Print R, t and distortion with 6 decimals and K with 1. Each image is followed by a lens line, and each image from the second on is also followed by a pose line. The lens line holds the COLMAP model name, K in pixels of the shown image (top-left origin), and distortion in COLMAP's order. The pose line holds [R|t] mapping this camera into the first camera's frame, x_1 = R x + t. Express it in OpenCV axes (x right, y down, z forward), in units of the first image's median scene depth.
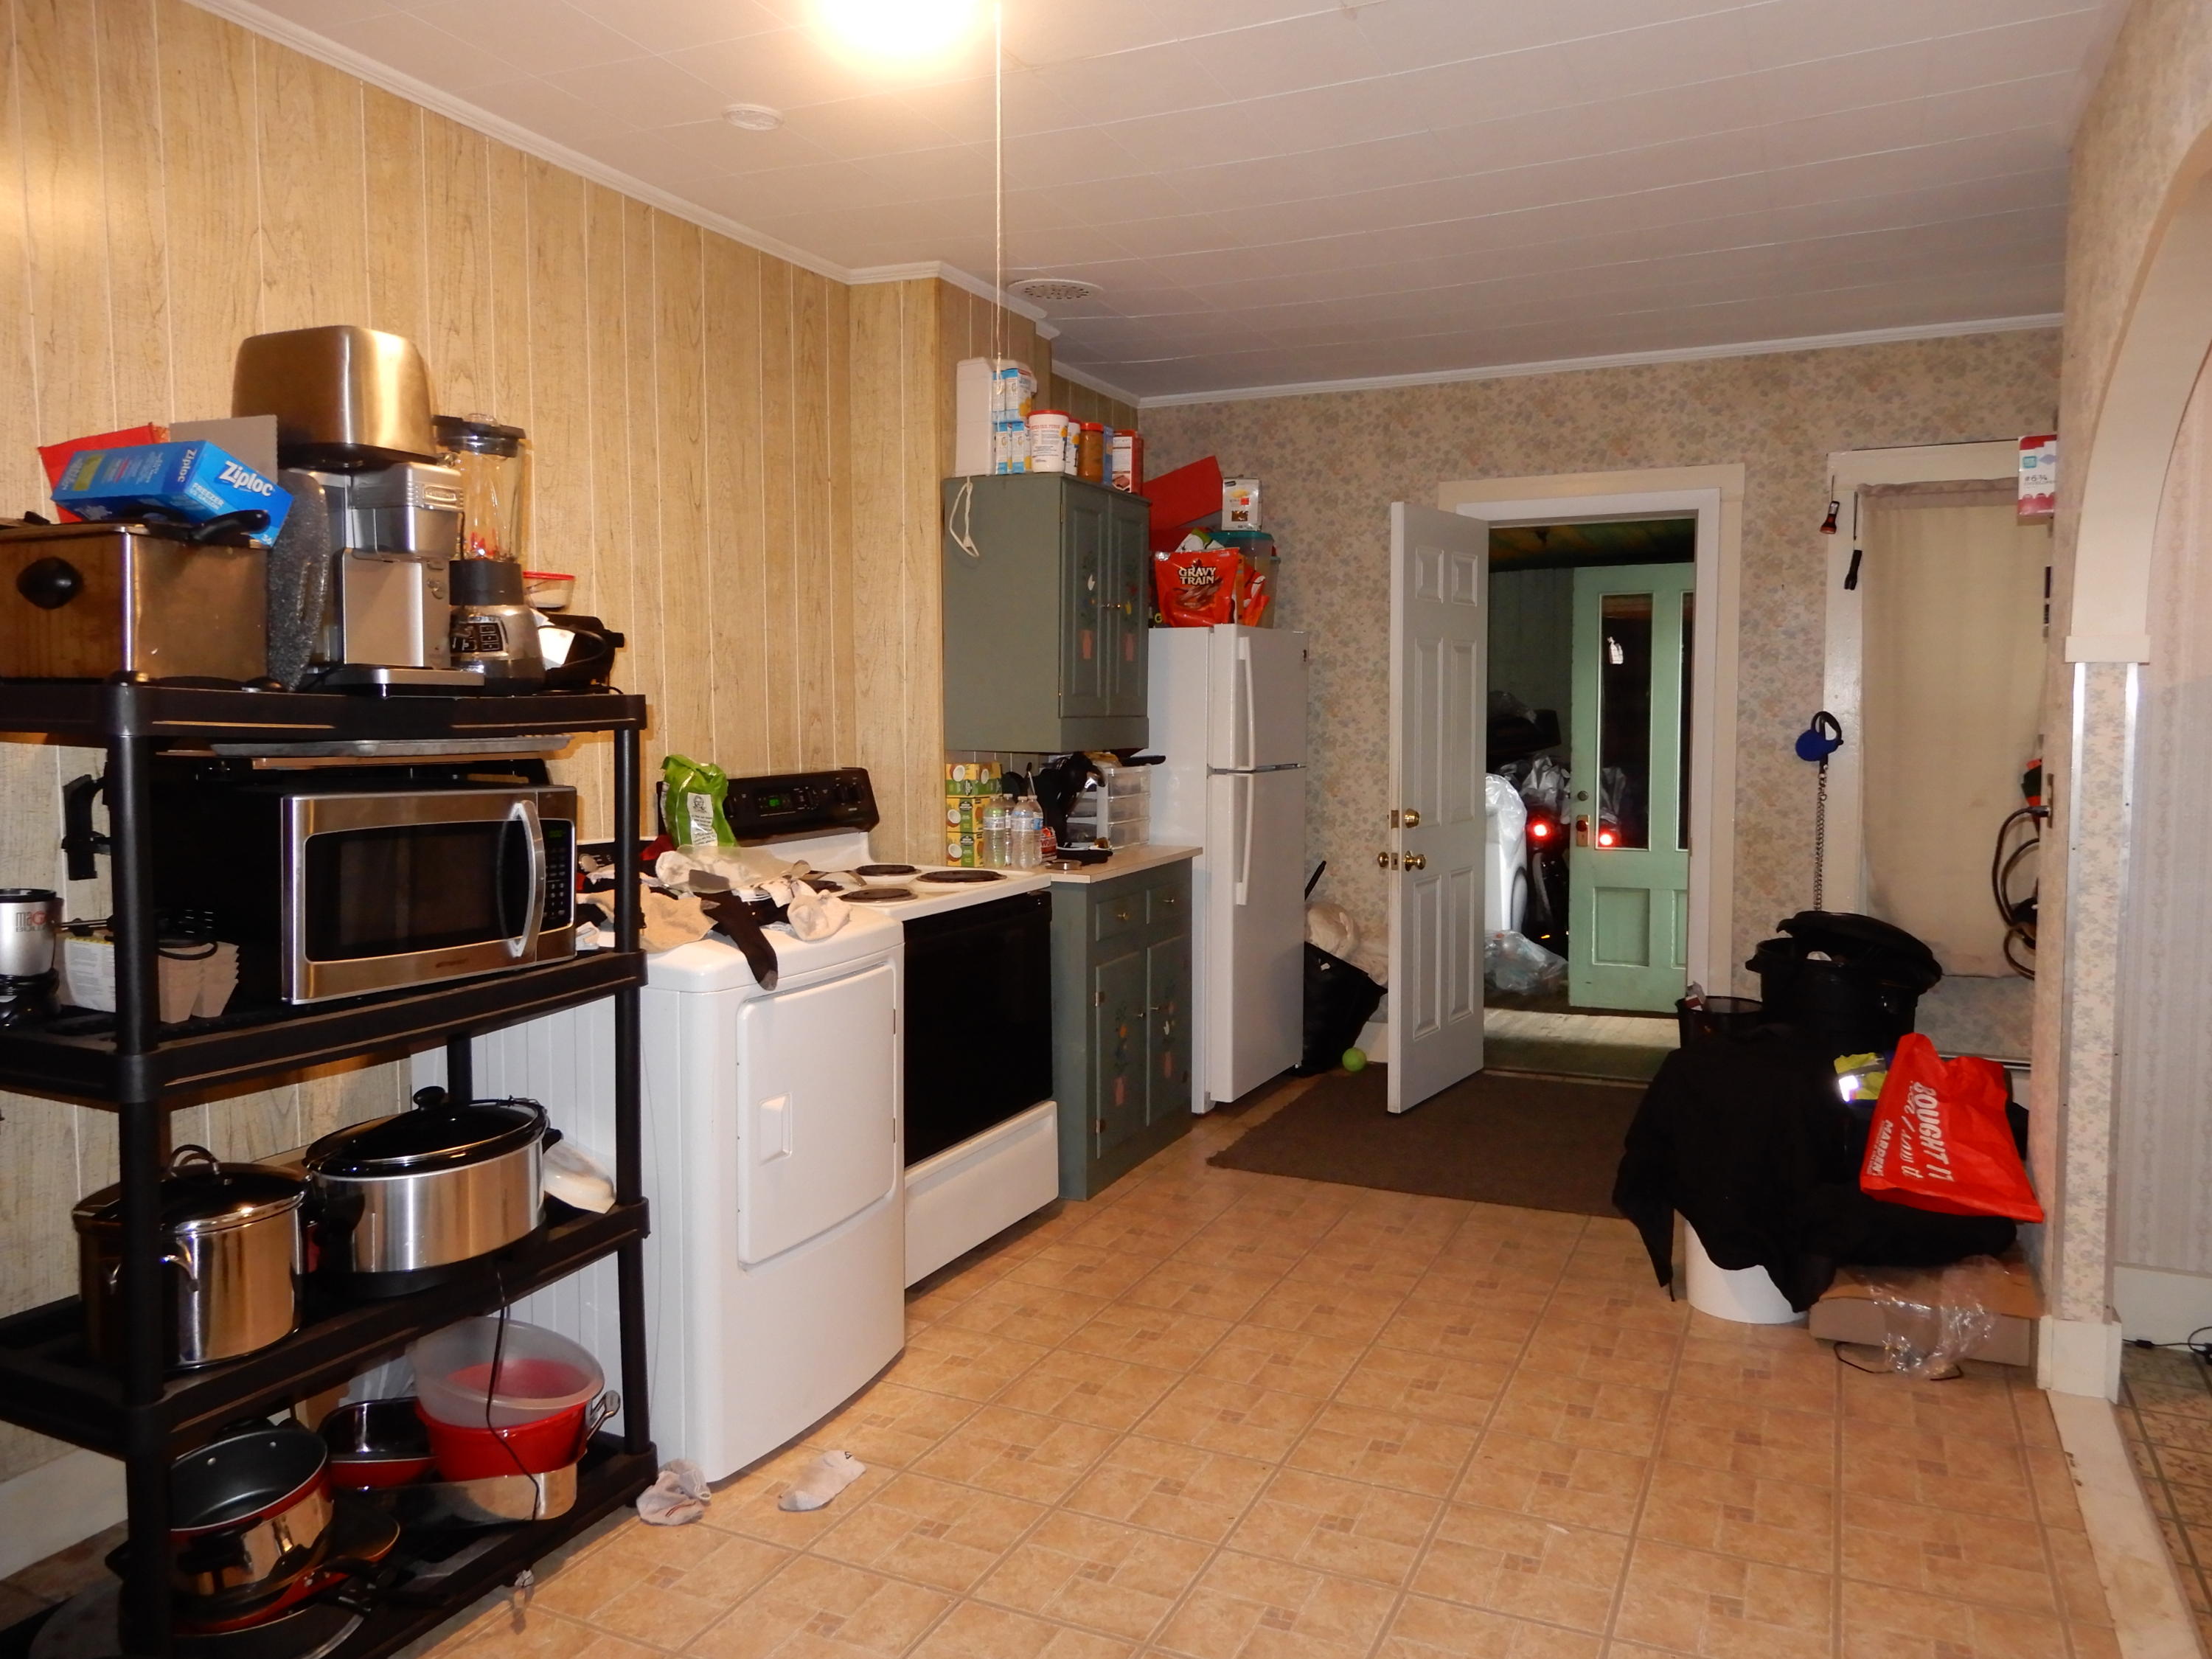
lens RADIAL K [[1567.9, 0, 1092.1], [0, 1567.9, 822.8], [0, 0, 1]] dist [-0.002115, 0.003500]
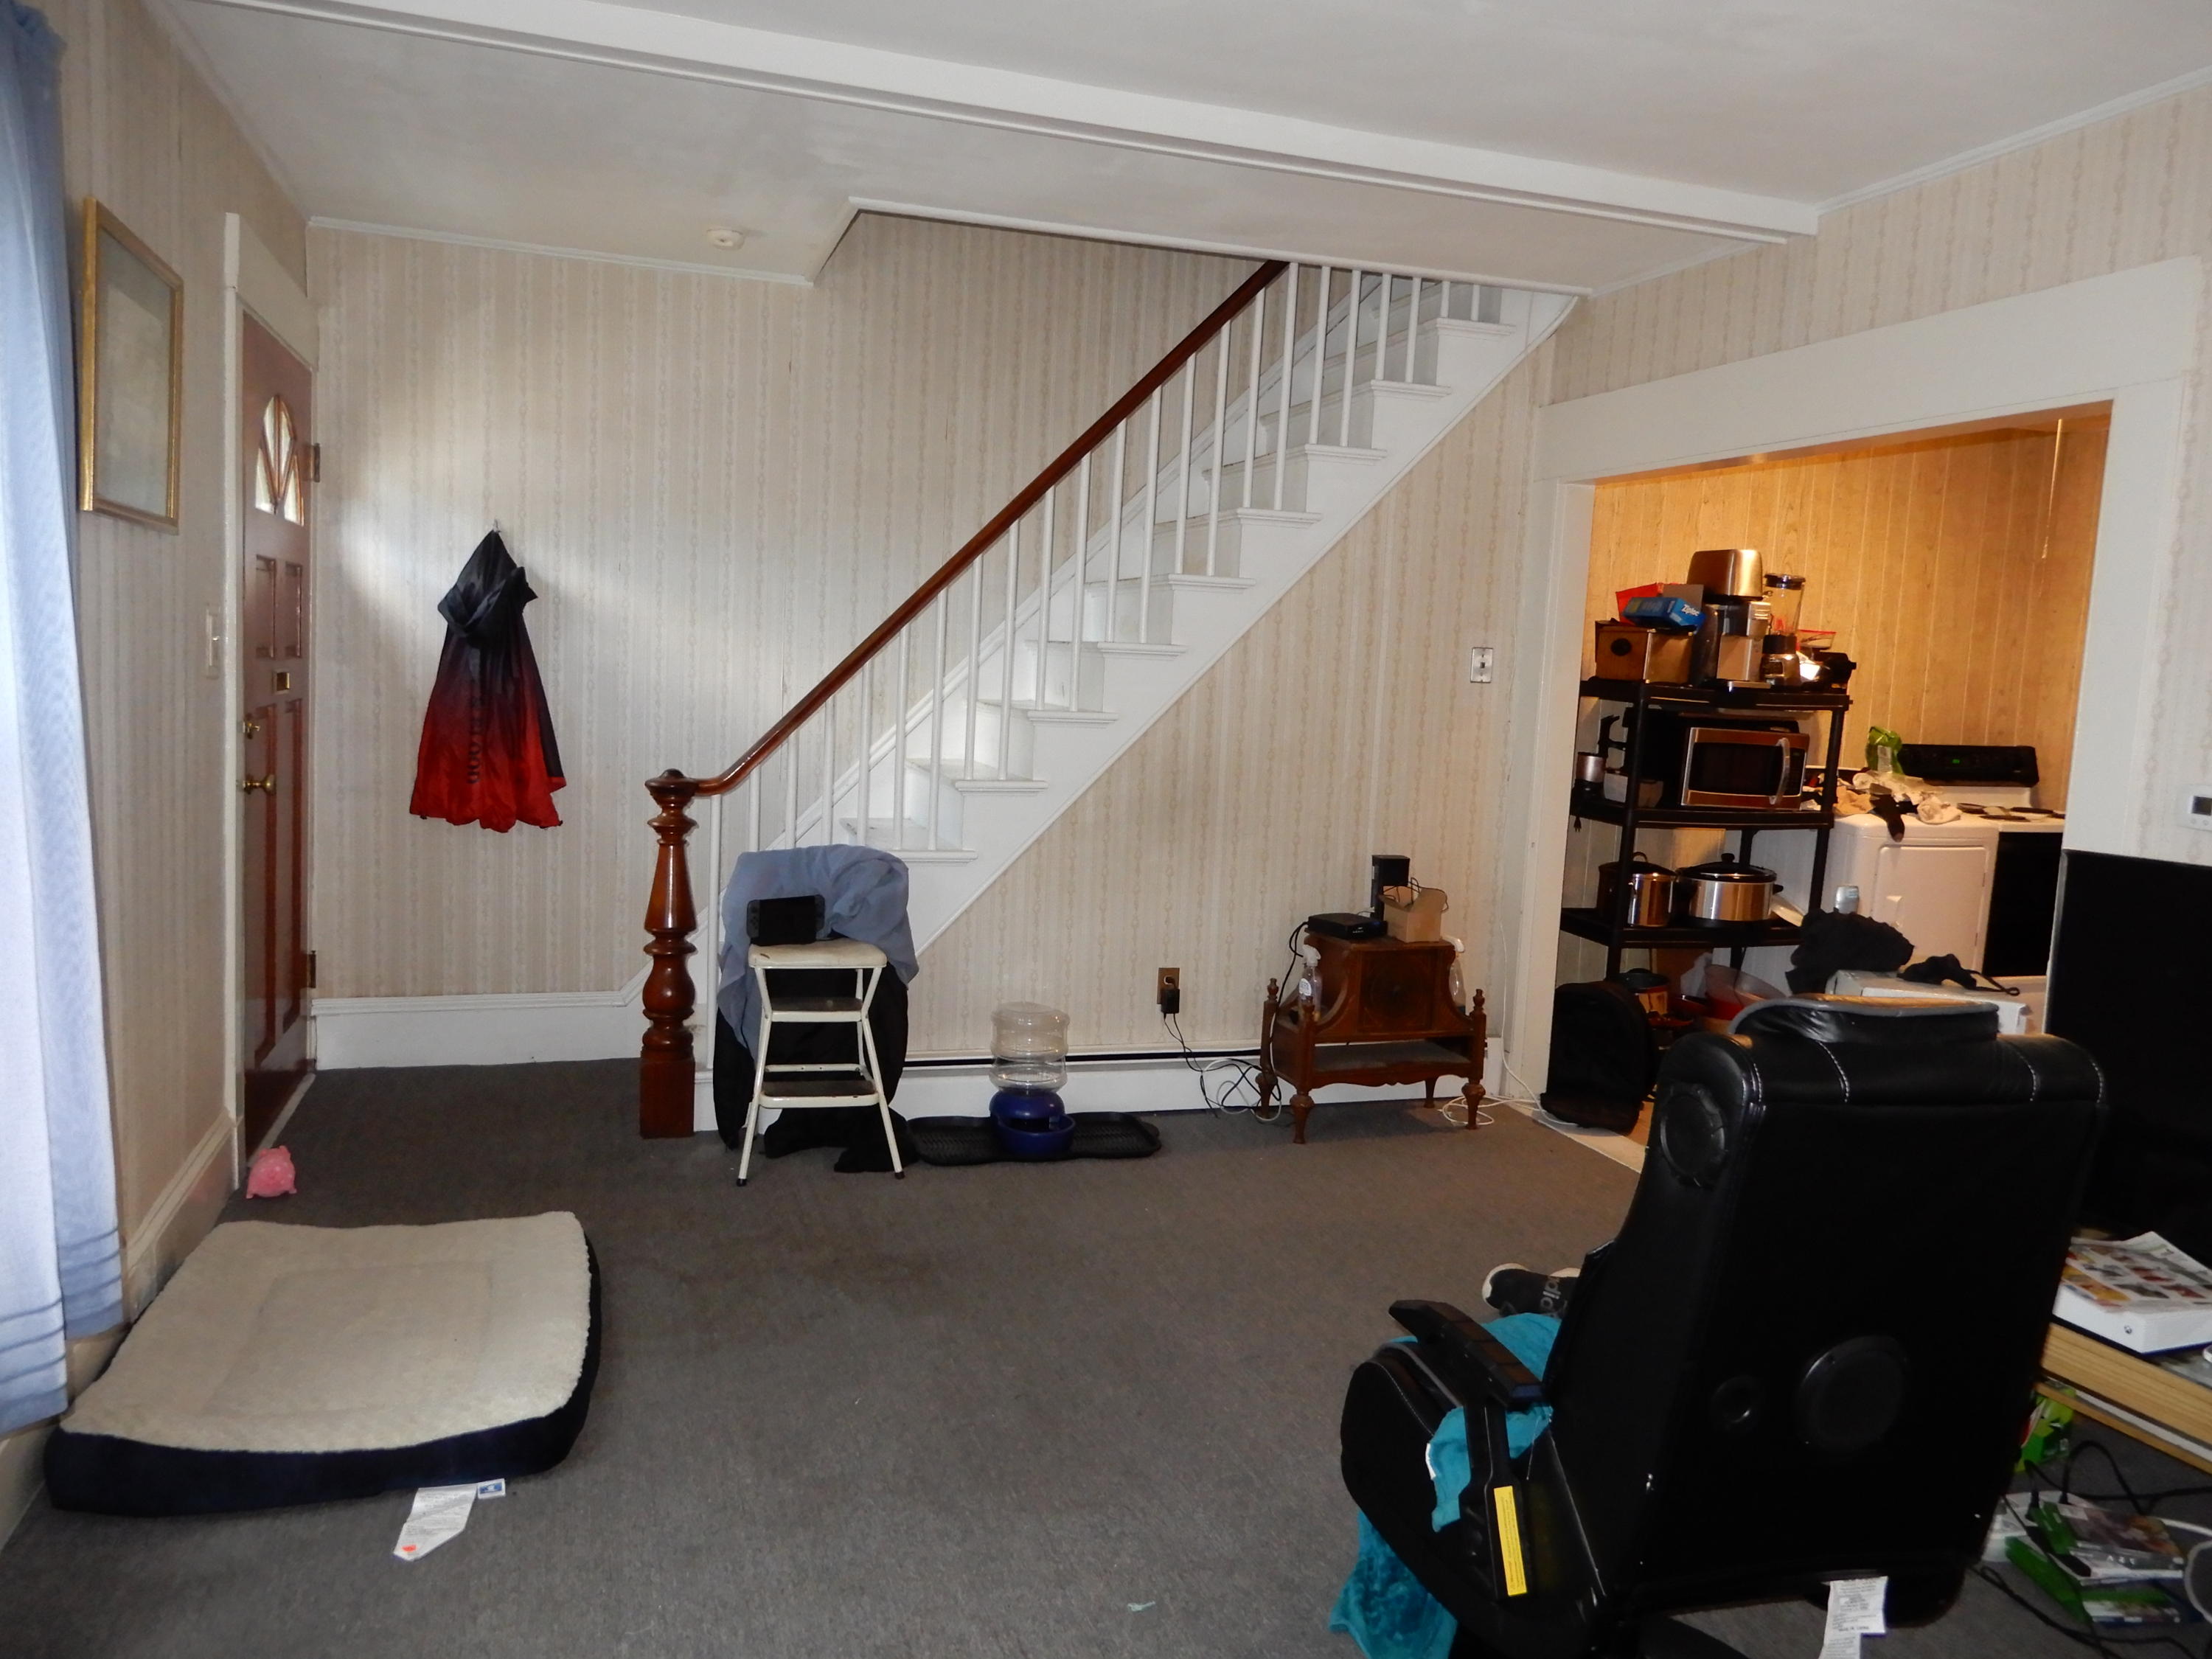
lens RADIAL K [[1567.9, 0, 1092.1], [0, 1567.9, 822.8], [0, 0, 1]] dist [-0.002115, 0.003500]
pose [[0.679802, 0.112482, -0.724718, 0.627481], [-0.101092, 0.993108, 0.059311, 0.074850], [0.726395, 0.032944, 0.686488, -1.314171]]
